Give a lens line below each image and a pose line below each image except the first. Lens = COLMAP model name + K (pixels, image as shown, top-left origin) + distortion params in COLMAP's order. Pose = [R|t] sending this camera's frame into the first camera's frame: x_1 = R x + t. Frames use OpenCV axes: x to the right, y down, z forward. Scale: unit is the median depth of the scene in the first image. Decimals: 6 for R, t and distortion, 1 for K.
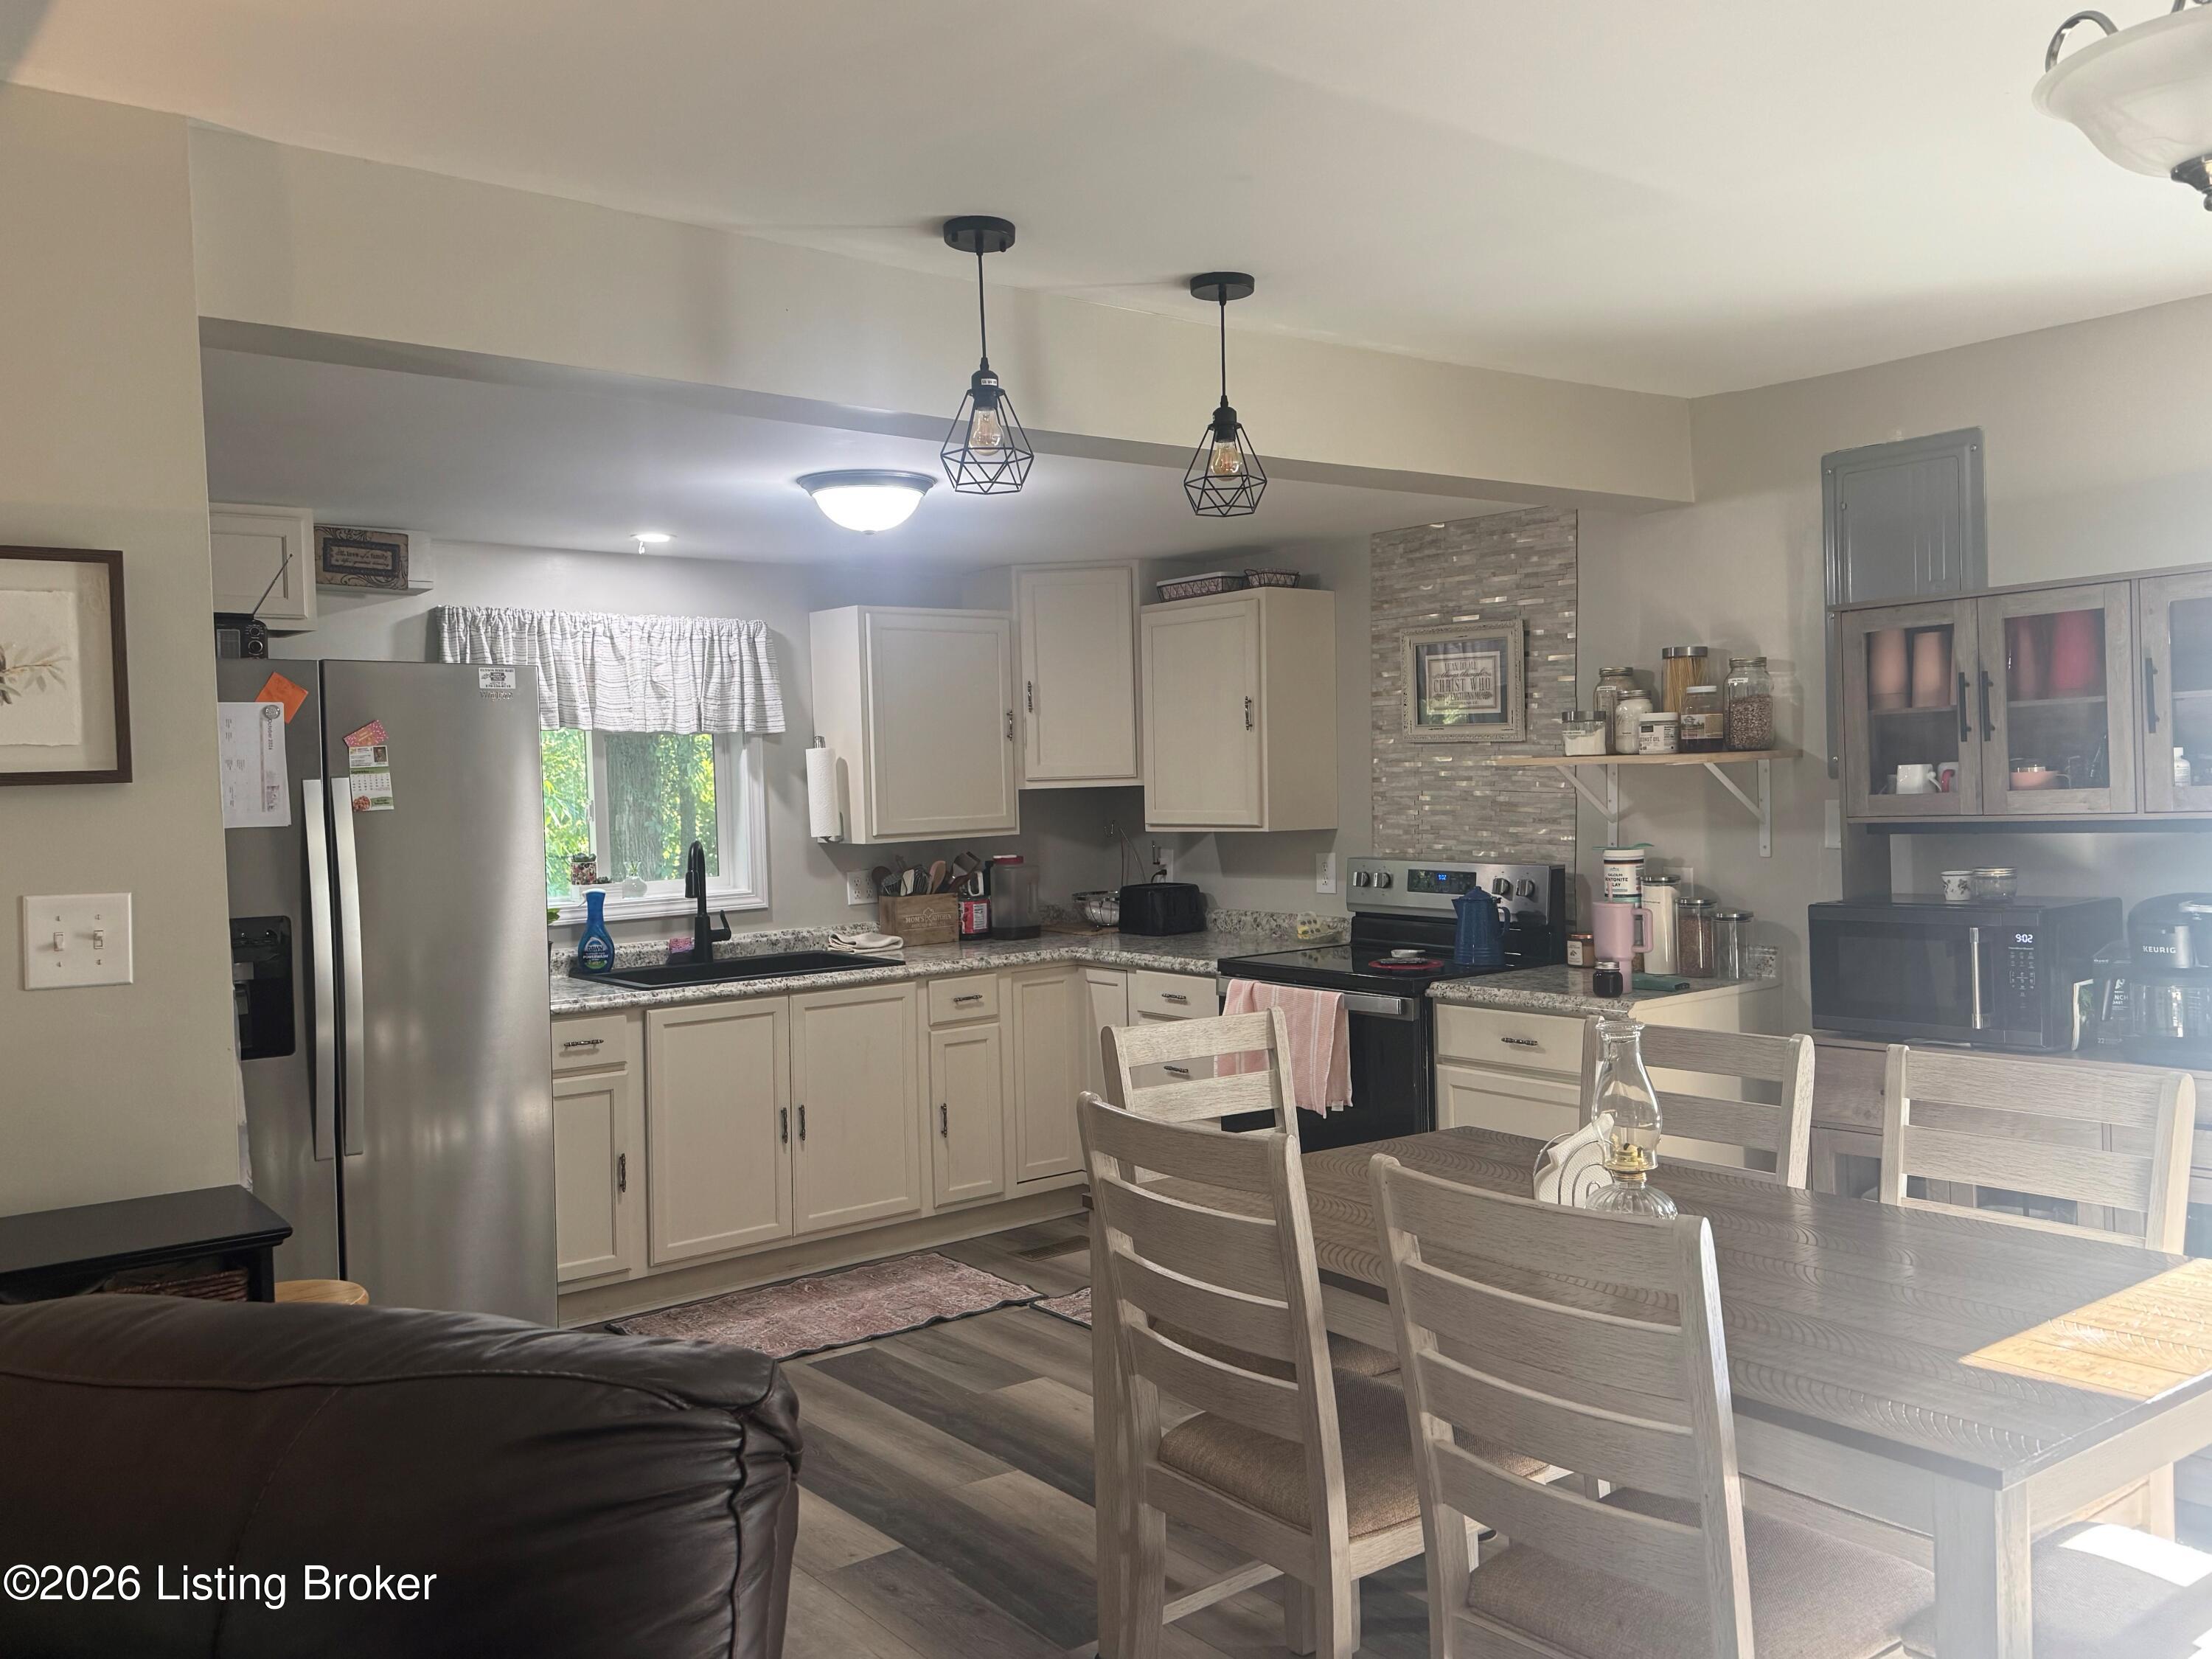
lens RADIAL K [[1796.3, 0, 1109.7], [0, 1796.3, 815.0], [0, 0, 1]] dist [0.027905, -0.031029]
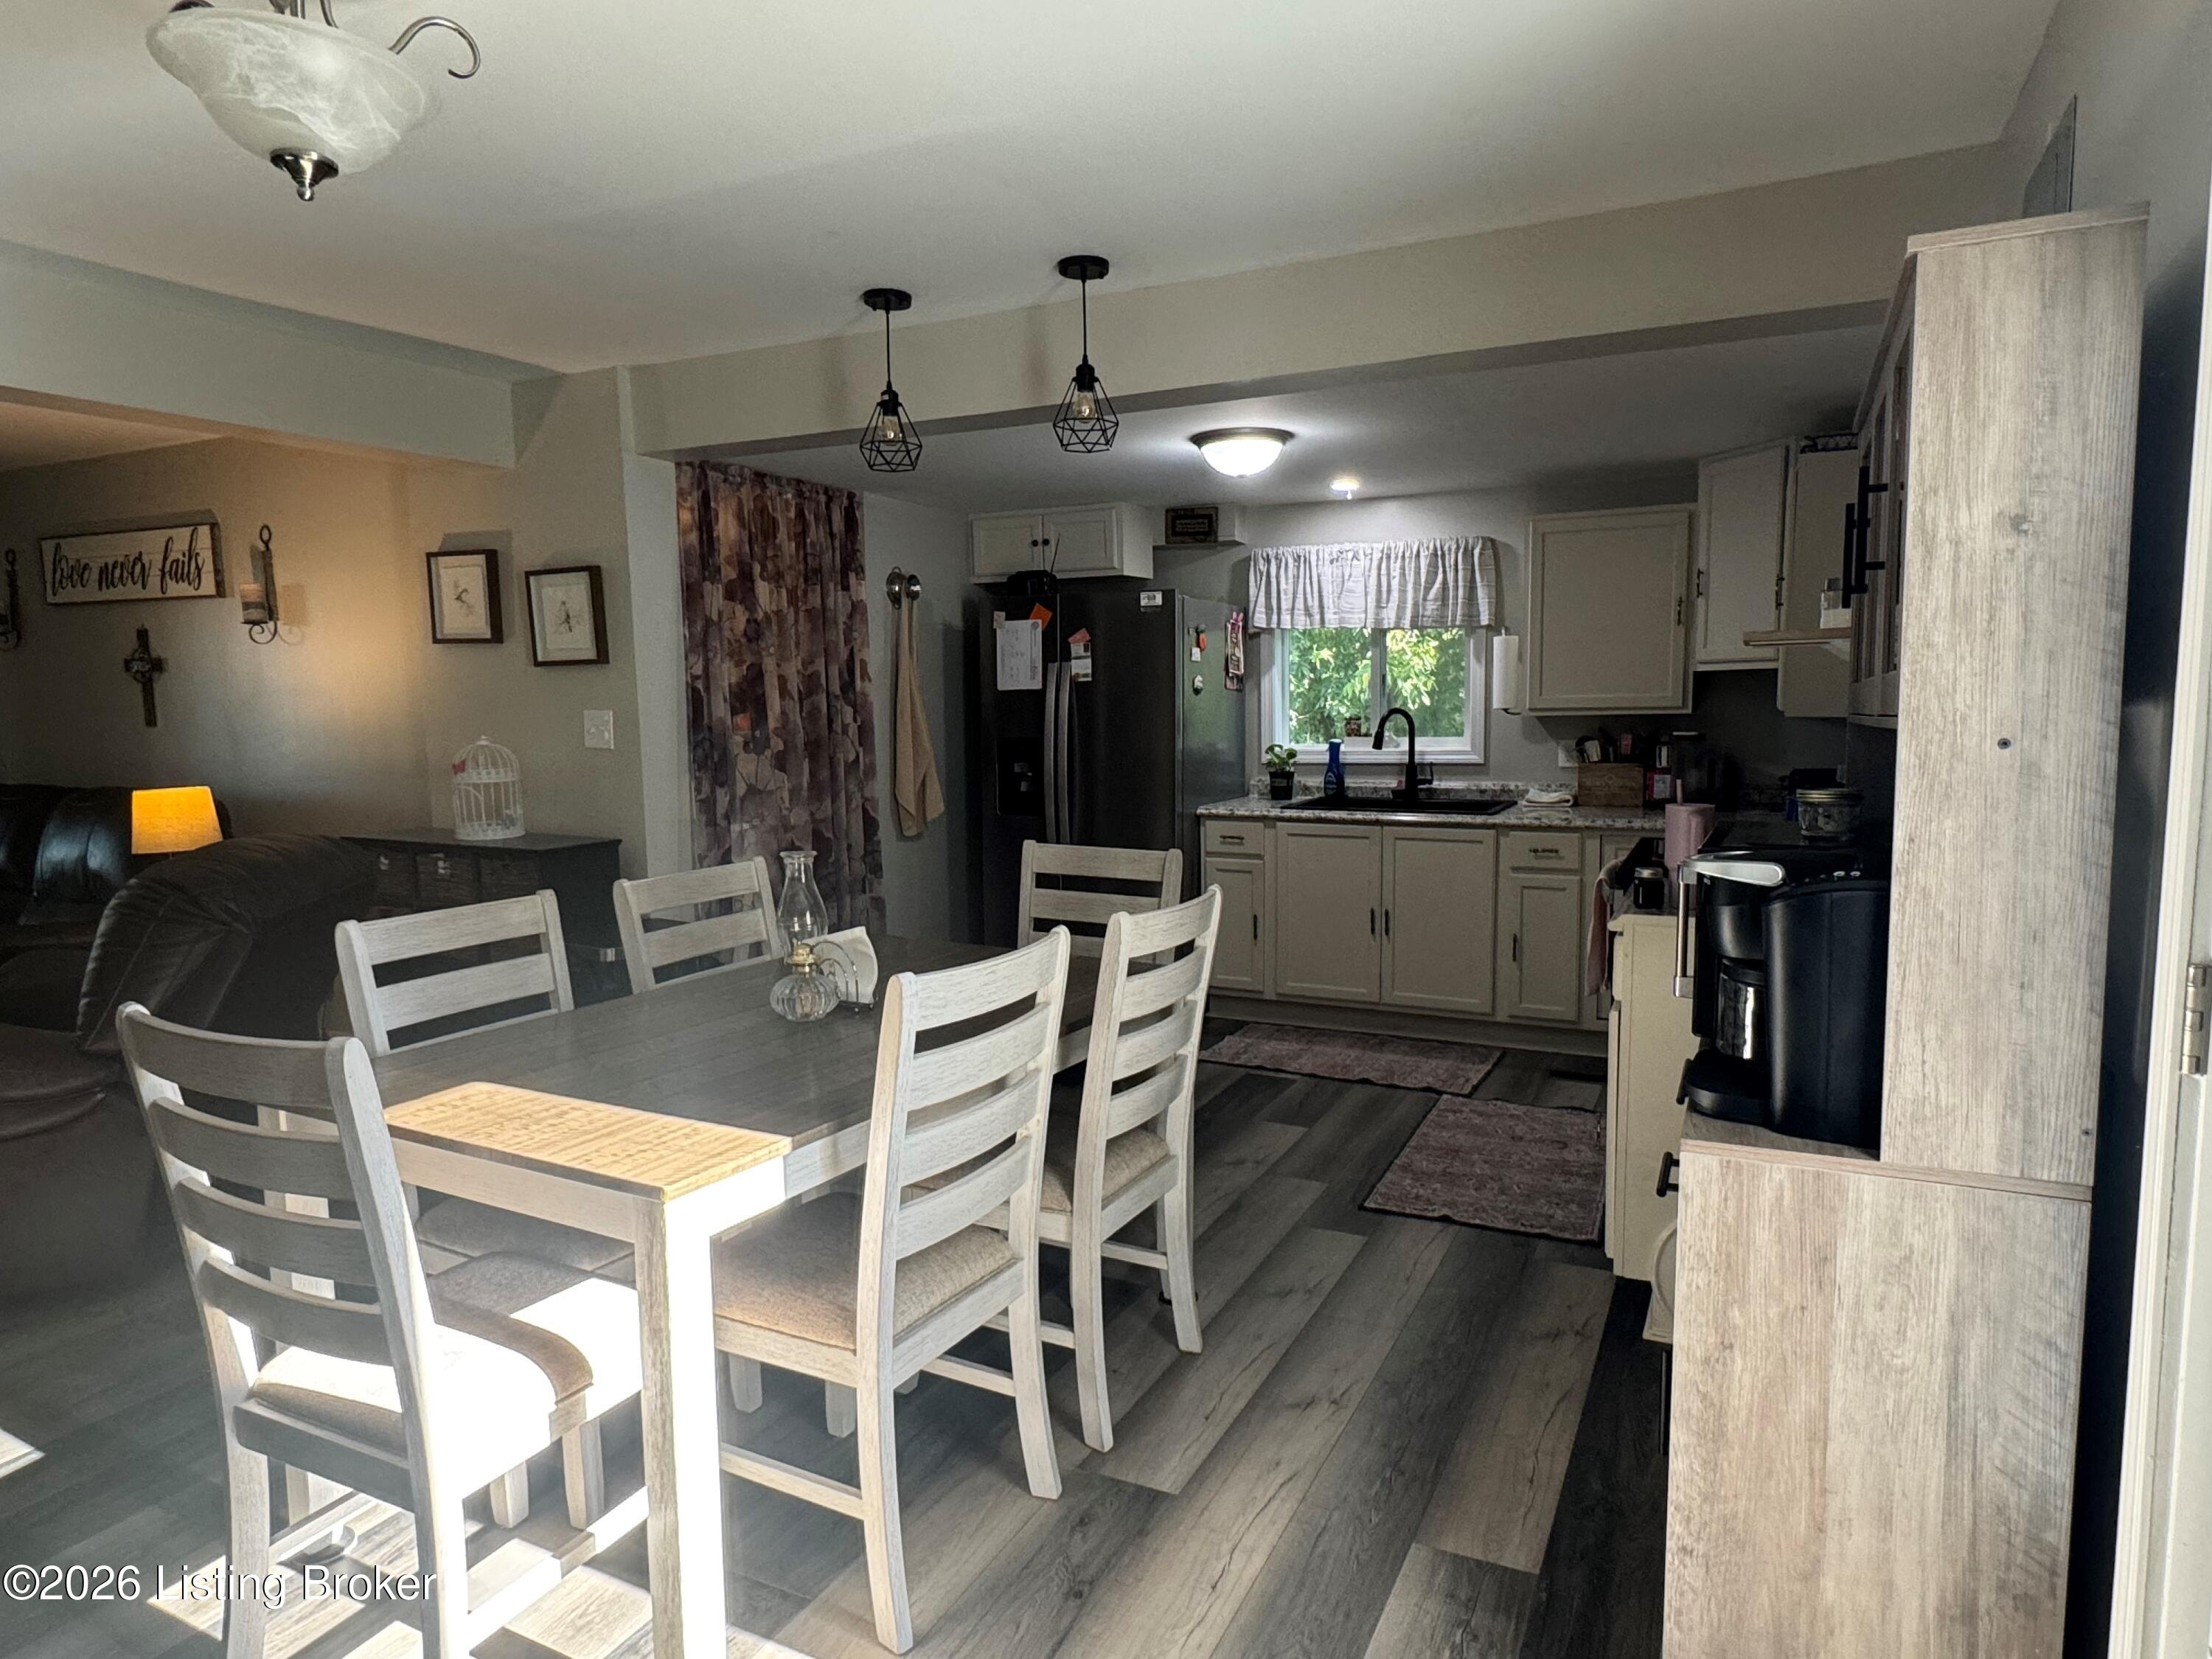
lens RADIAL K [[1330.2, 0, 1107.5], [0, 1330.2, 838.9], [0, 0, 1]] dist [0.024158, 0.001617]
pose [[0.428285, 0.119143, -0.895755, 0.605985], [-0.018568, 0.992221, 0.123095, -0.007902], [0.903453, -0.036087, 0.427166, 0.384611]]
